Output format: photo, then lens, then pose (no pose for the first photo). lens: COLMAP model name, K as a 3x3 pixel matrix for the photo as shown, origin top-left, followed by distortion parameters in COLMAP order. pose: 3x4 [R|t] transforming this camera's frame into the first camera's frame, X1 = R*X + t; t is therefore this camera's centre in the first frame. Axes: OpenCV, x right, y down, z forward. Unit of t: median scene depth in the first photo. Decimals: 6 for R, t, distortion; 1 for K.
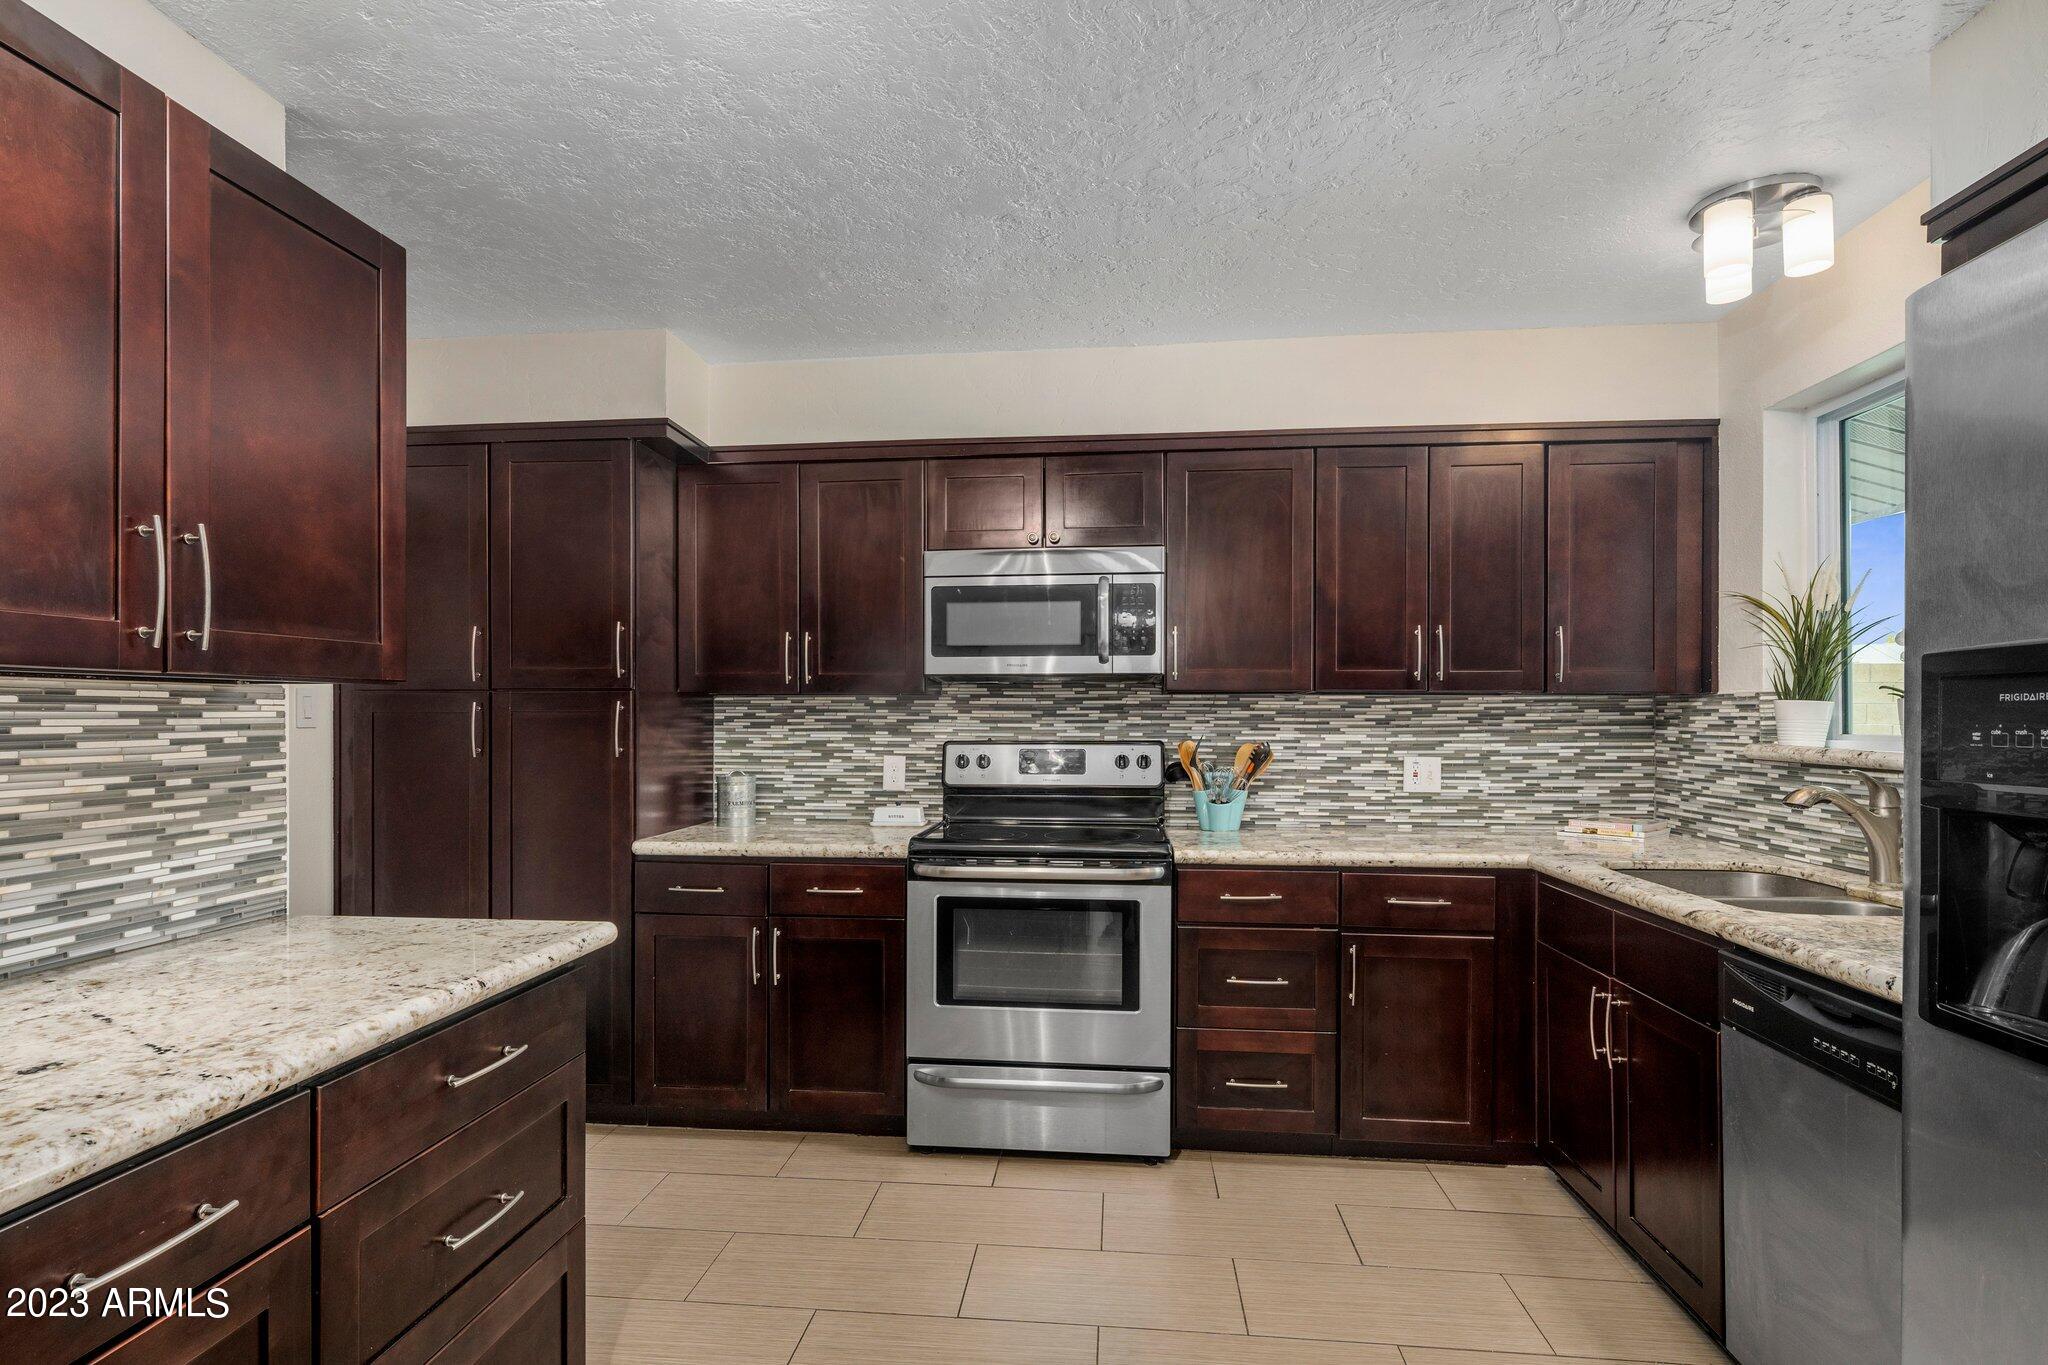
lens RADIAL K [[998.6, 0, 1023.0], [0, 998.6, 721.5], [0, 0, 1]] dist [0.000292, -0.004121]
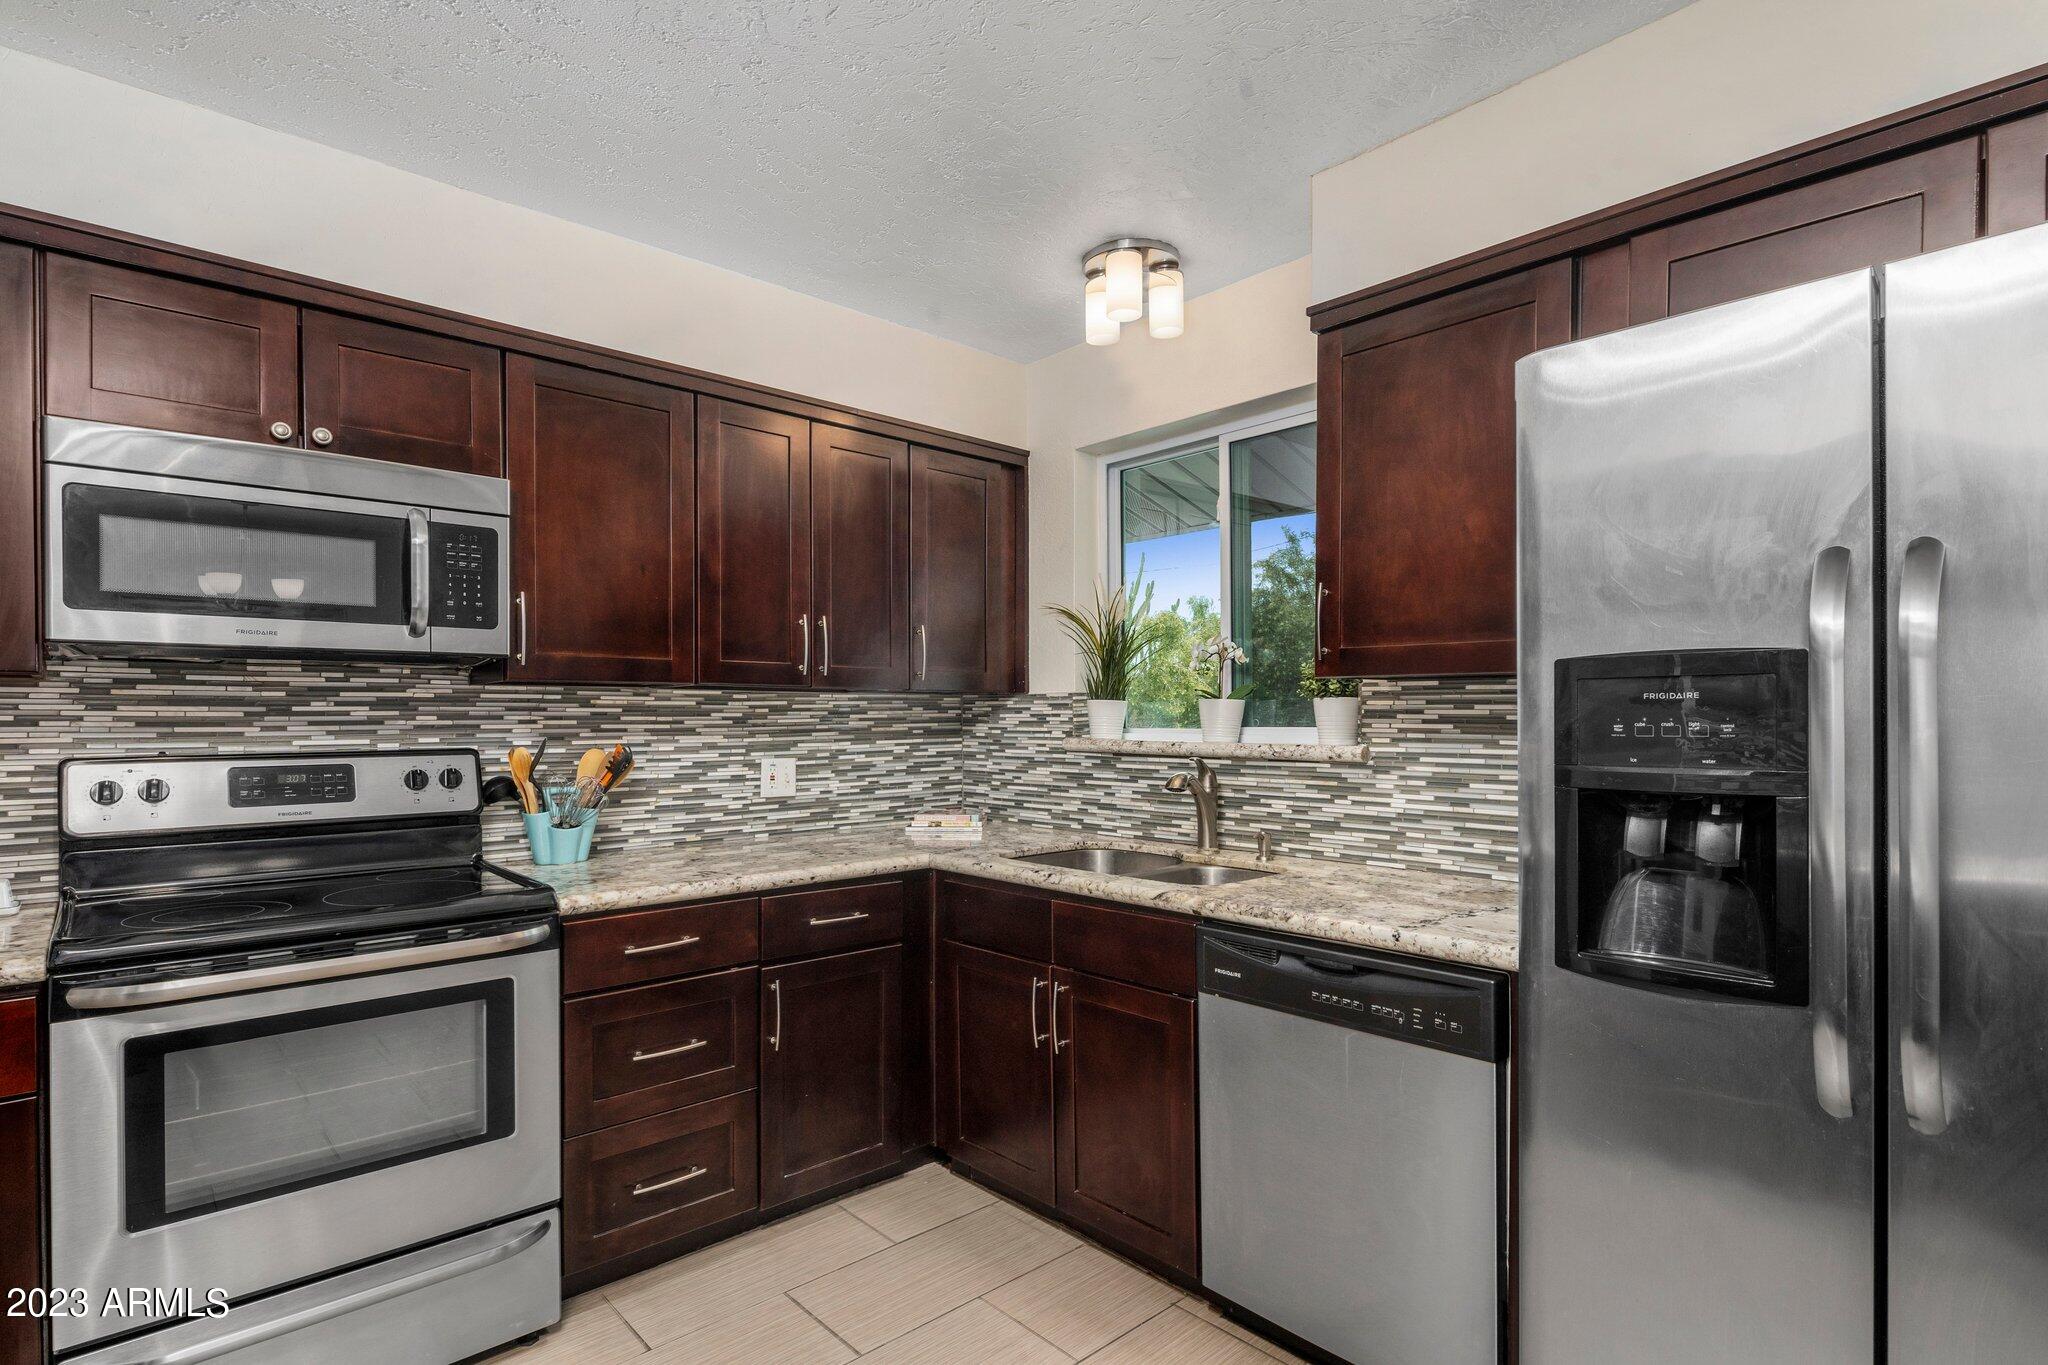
lens RADIAL K [[998.6, 0, 1023.0], [0, 998.6, 721.5], [0, 0, 1]] dist [0.000292, -0.004121]
pose [[0.674953, -0.006569, 0.737832, -0.139892], [0.005968, 0.999976, 0.003444, -0.000472], [-0.737837, 0.002079, 0.674976, 0.233048]]
